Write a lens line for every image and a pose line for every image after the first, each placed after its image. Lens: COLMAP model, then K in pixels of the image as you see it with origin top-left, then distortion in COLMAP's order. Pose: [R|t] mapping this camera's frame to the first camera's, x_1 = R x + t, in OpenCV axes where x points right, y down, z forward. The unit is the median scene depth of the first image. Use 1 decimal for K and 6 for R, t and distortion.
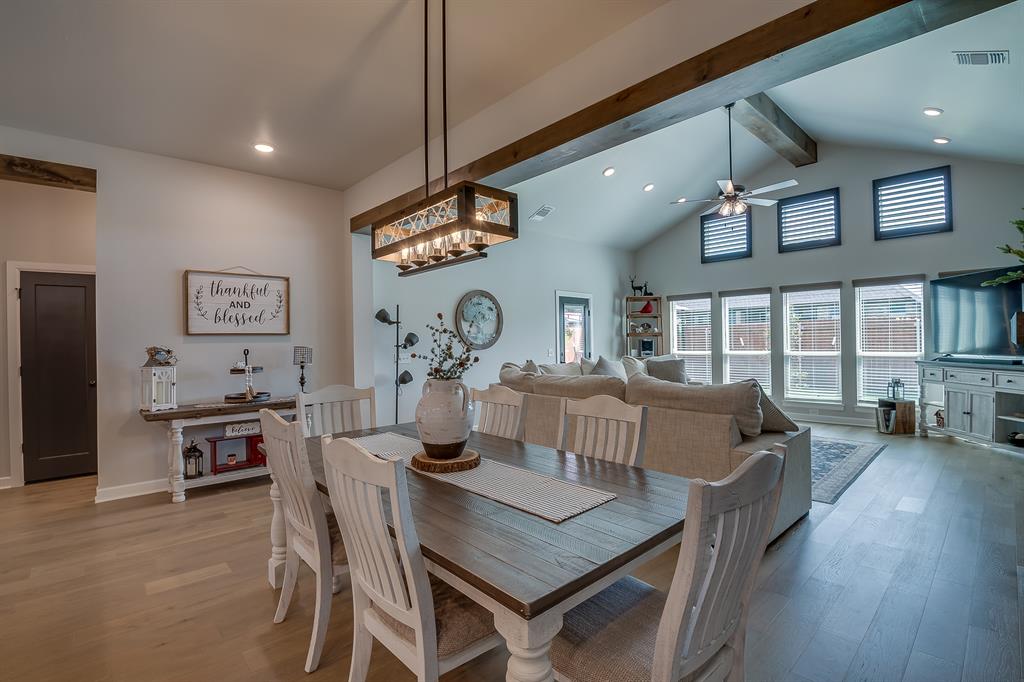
lens RADIAL K [[467.8, 0, 516.3], [0, 467.8, 337.6], [0, 0, 1]] dist [-0.021690, -0.010458]
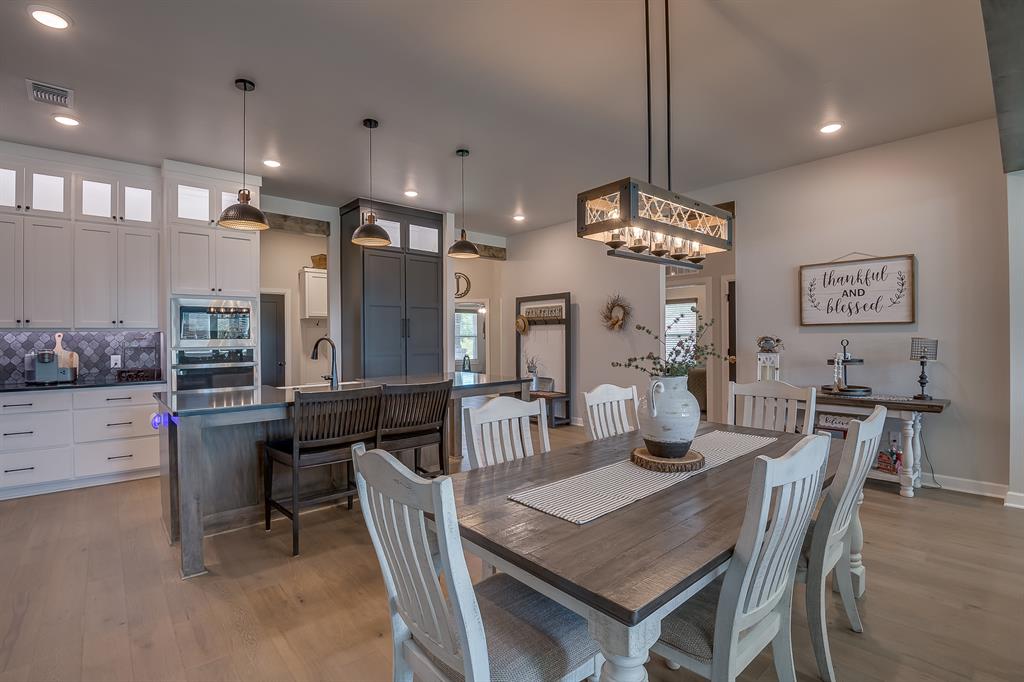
lens RADIAL K [[467.8, 0, 509.1], [0, 467.8, 339.1], [0, 0, 1]] dist [-0.021690, -0.010458]
pose [[-0.023886, 0.018713, -0.999540, 0.327352], [0.016399, 0.999698, 0.018324, -0.004341], [0.999580, -0.015954, -0.024186, 0.276463]]
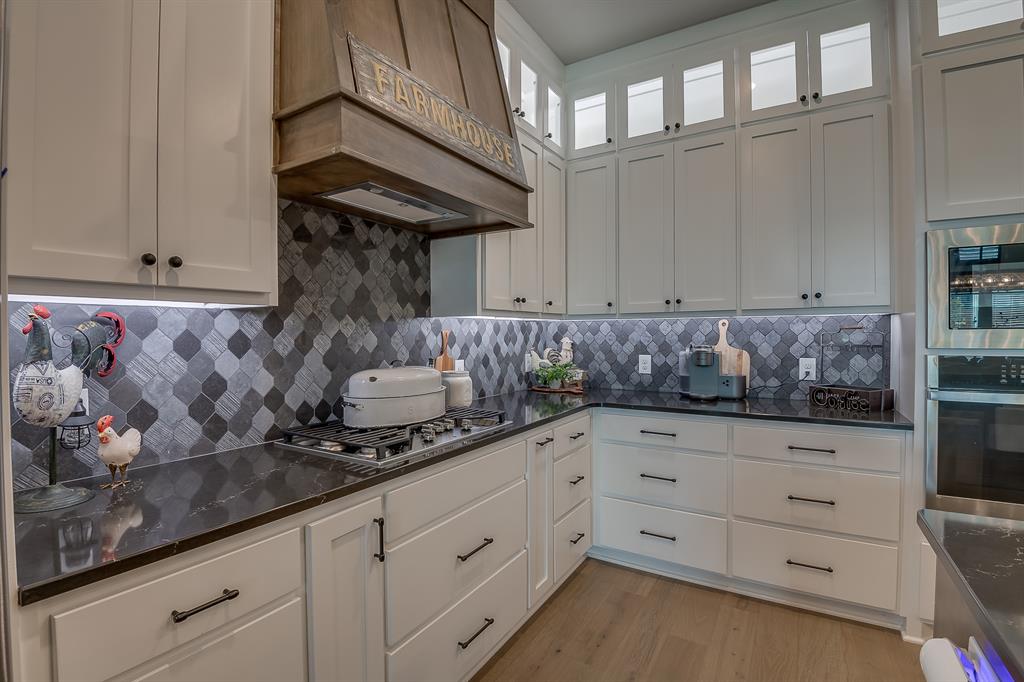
lens RADIAL K [[467.8, 0, 513.4], [0, 467.8, 340.3], [0, 0, 1]] dist [-0.021690, -0.010458]
pose [[-0.962780, 0.023995, -0.269219, -0.098032], [0.022502, 0.999710, 0.008632, 0.000151], [0.269348, 0.002253, -0.963040, -0.109298]]
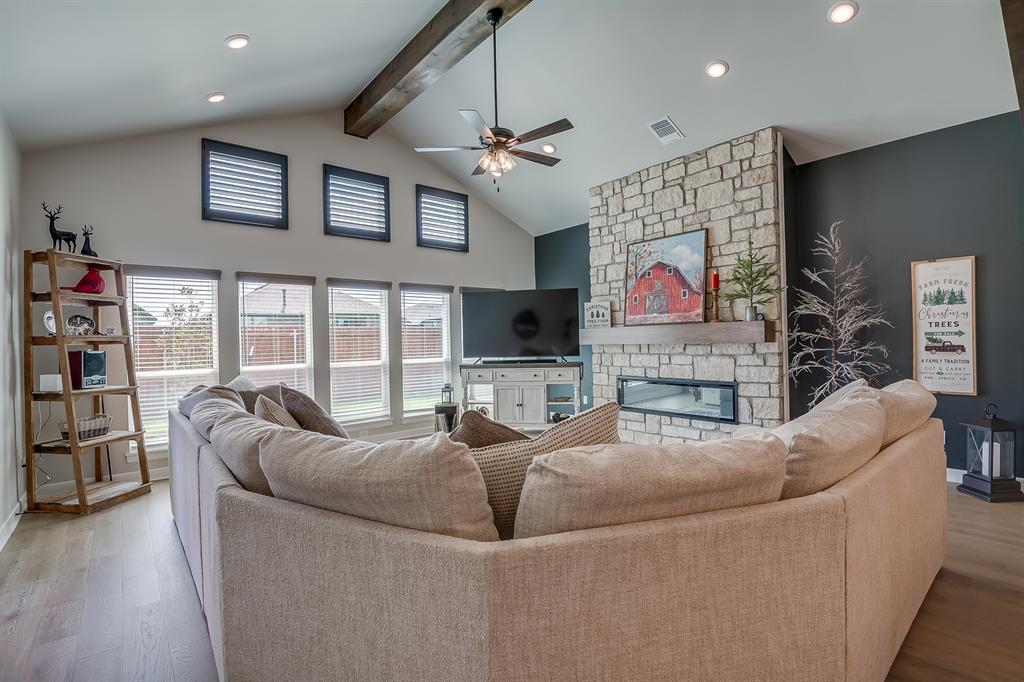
lens RADIAL K [[467.8, 0, 502.2], [0, 467.8, 341.8], [0, 0, 1]] dist [-0.021690, -0.010458]
pose [[0.063595, 0.011044, 0.997915, -0.253264], [0.012554, 0.999851, -0.011866, 0.011201], [-0.997897, 0.013283, 0.063446, 0.947795]]
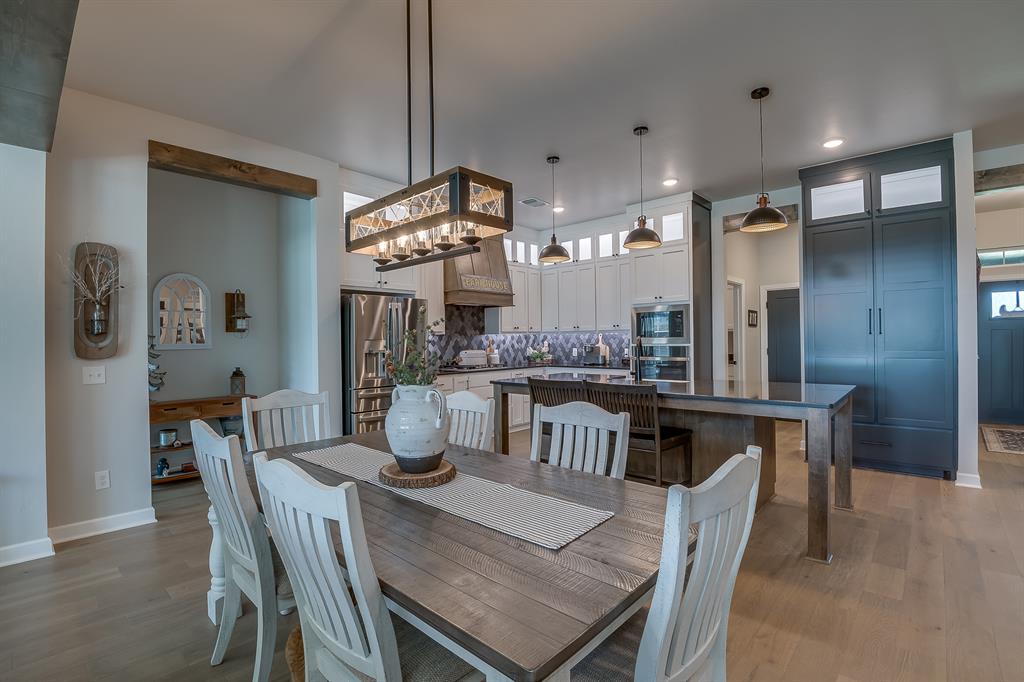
lens RADIAL K [[467.8, 0, 511.7], [0, 467.8, 343.6], [0, 0, 1]] dist [-0.021690, -0.010458]
pose [[-0.996238, 0.027991, -0.082008, -0.109494], [0.028040, 0.999607, 0.000566, 0.007036], [0.081992, -0.001736, -0.996631, 0.768957]]
